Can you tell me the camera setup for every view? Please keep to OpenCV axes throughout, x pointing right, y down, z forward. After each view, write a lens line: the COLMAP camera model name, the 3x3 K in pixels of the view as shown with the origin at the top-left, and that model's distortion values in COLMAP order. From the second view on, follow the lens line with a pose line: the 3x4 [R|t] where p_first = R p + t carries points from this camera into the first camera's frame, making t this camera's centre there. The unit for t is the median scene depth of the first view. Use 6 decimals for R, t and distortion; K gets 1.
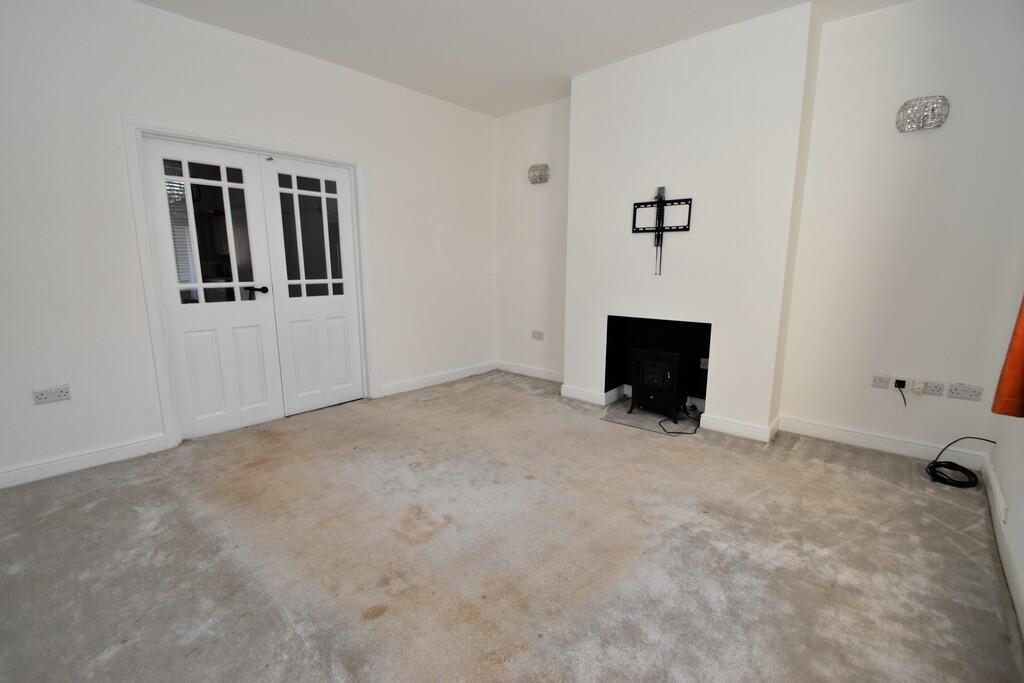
lens RADIAL K [[464.5, 0, 512.0], [0, 464.5, 341.5], [0, 0, 1]] dist [0.001564, -0.000088]
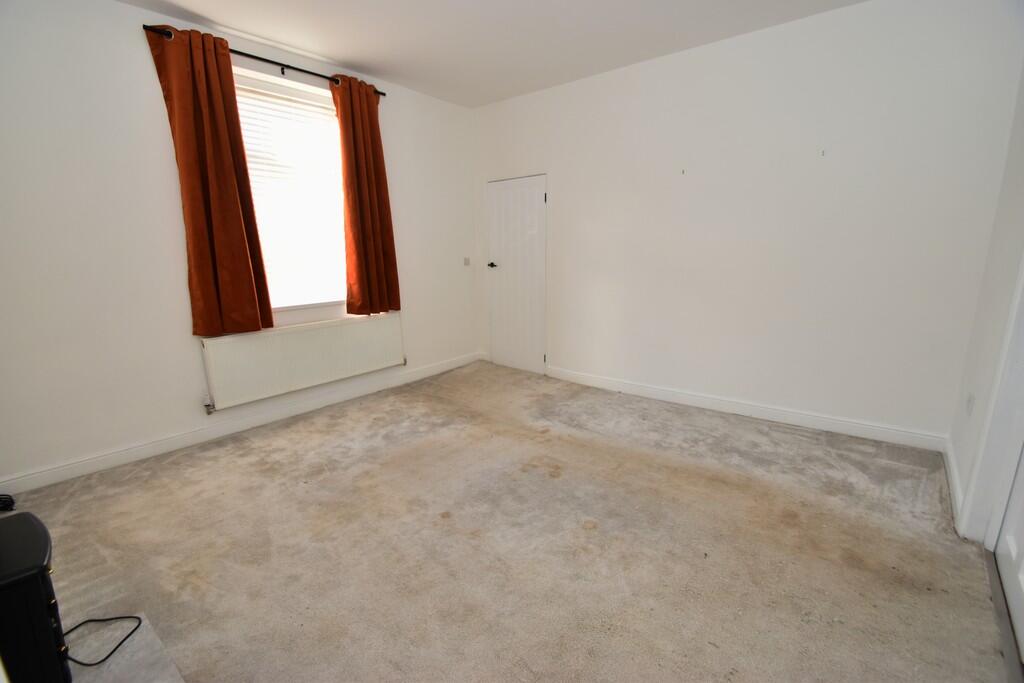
lens RADIAL K [[453.3, 0, 512.0], [0, 453.3, 341.5], [0, 0, 1]] dist [-0.001966, -0.000344]
pose [[-0.999602, 0.020492, -0.019370, -0.059592], [0.011970, 0.930337, 0.366509, -0.250980], [0.025531, 0.366132, -0.930213, 1.325704]]
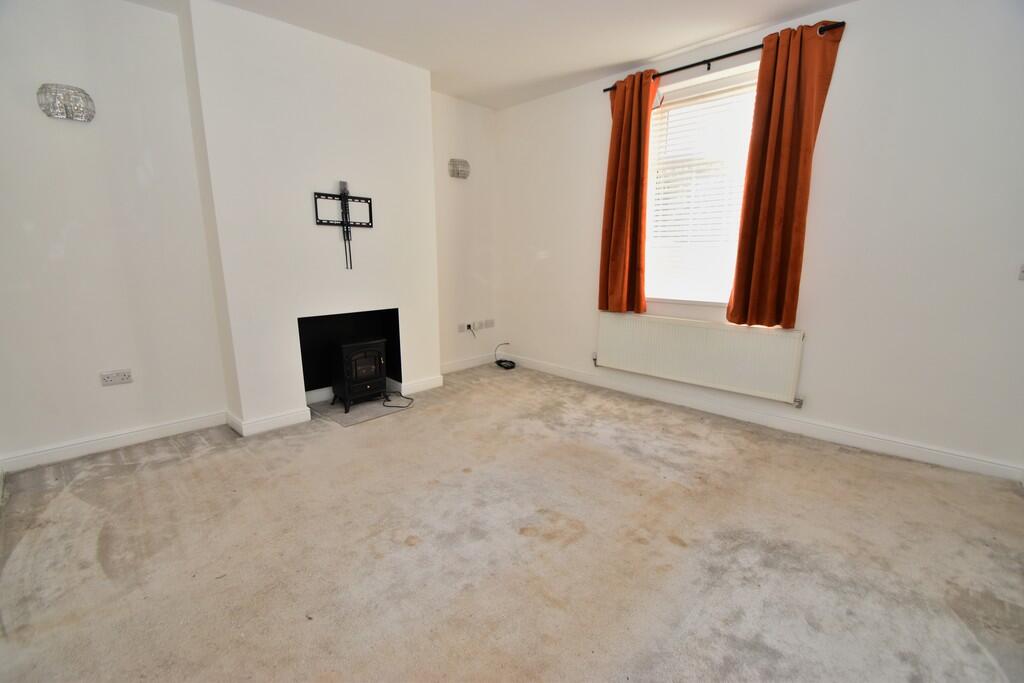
lens RADIAL K [[453.3, 0, 512.0], [0, 453.3, 341.5], [0, 0, 1]] dist [-0.001966, -0.000344]
pose [[0.049562, -0.191288, 0.980282, -0.692601], [0.166501, 0.969336, 0.180734, -0.113630], [-0.984795, 0.154260, 0.079892, 0.618616]]
